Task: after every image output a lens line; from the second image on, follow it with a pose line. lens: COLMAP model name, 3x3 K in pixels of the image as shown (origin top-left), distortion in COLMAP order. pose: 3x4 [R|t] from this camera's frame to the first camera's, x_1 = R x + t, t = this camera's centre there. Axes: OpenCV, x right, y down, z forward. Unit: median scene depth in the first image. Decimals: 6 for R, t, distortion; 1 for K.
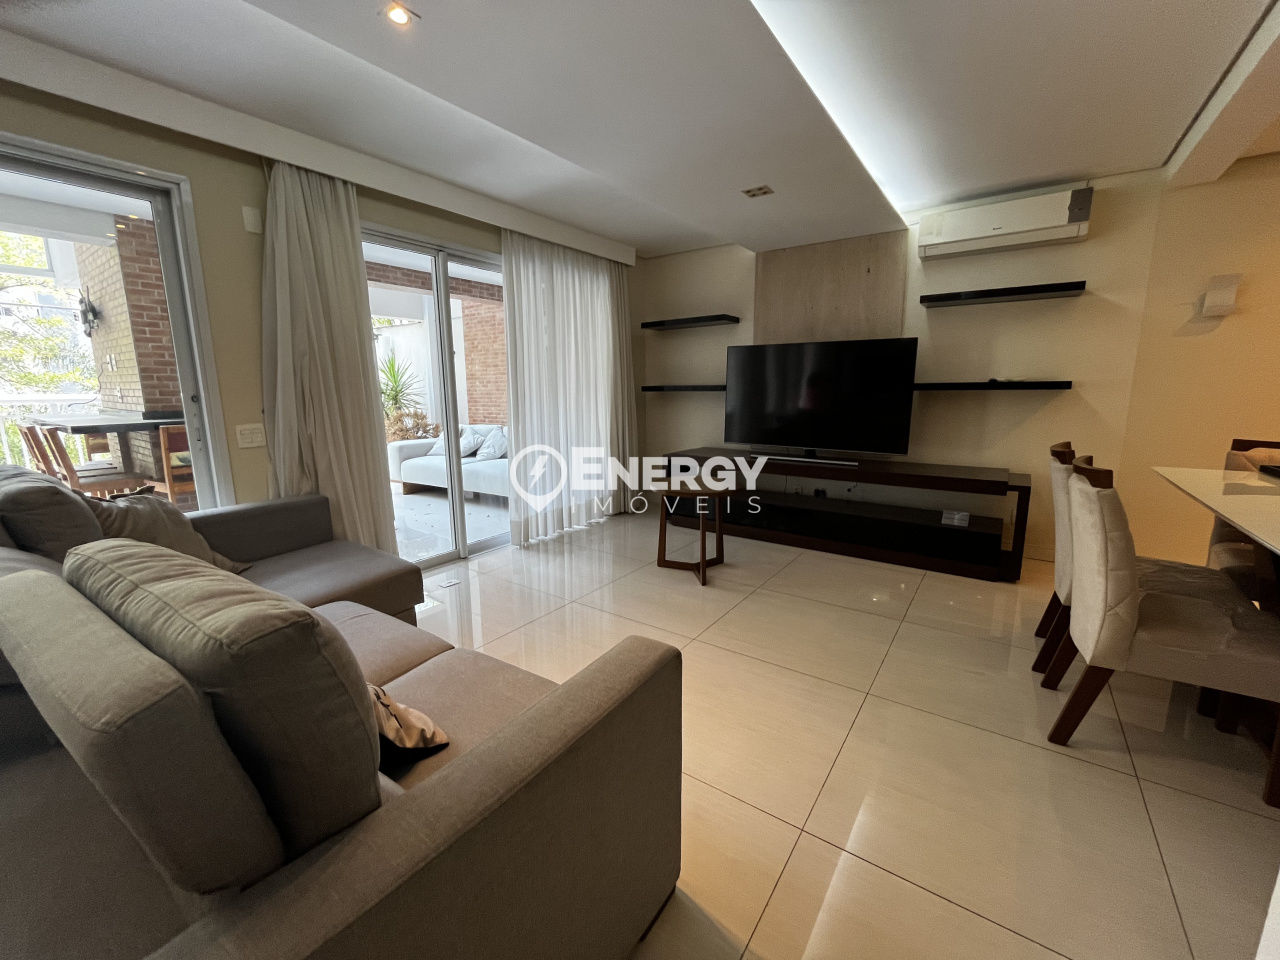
lens RADIAL K [[523.5, 0, 645.1], [0, 523.5, 482.5], [0, 0, 1]] dist [-0.009082, 0.000737]
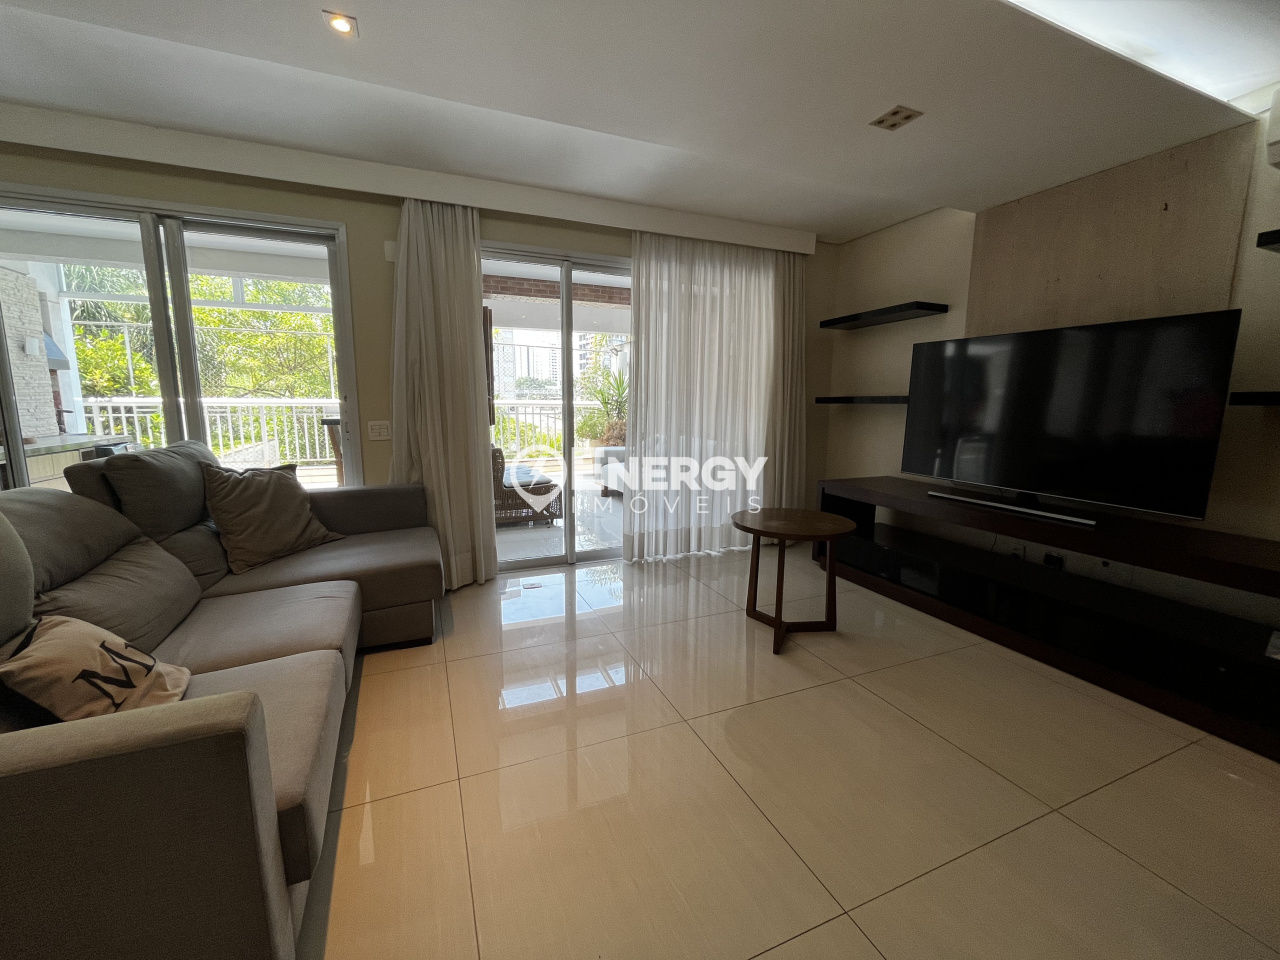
lens RADIAL K [[523.5, 0, 639.9], [0, 523.5, 479.0], [0, 0, 1]] dist [-0.009082, 0.000737]
pose [[0.847927, 0.090369, -0.522353, 0.293753], [-0.108839, 0.994048, -0.004703, -0.028196], [0.518819, 0.060841, 0.852716, 0.220507]]
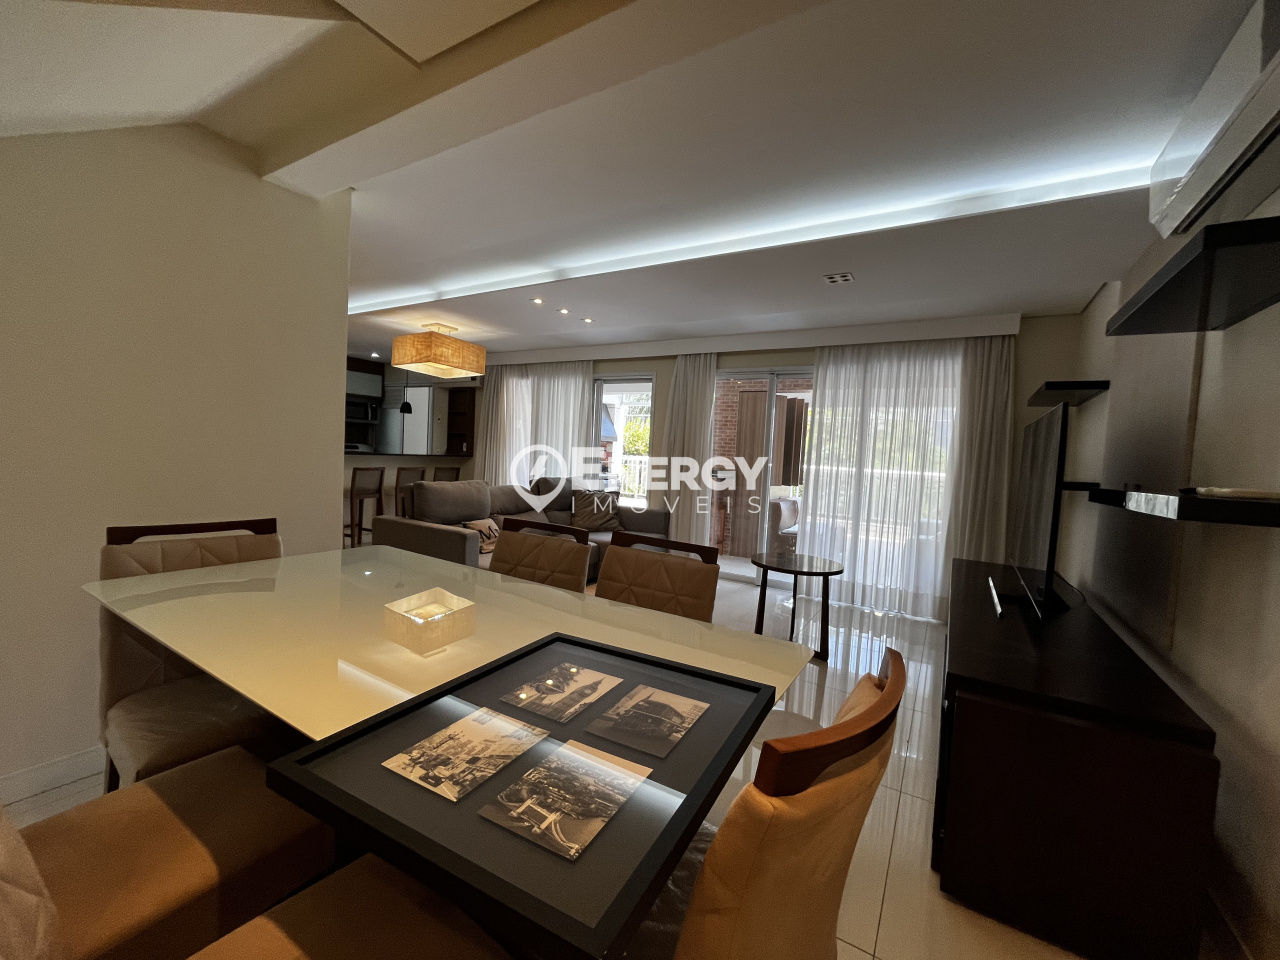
lens RADIAL K [[523.5, 0, 641.4], [0, 523.5, 481.6], [0, 0, 1]] dist [-0.009082, 0.000737]
pose [[0.069106, 0.067960, -0.995292, 1.056552], [-0.228280, 0.972283, 0.050538, -0.130842], [0.971140, 0.223712, 0.082705, 0.564630]]
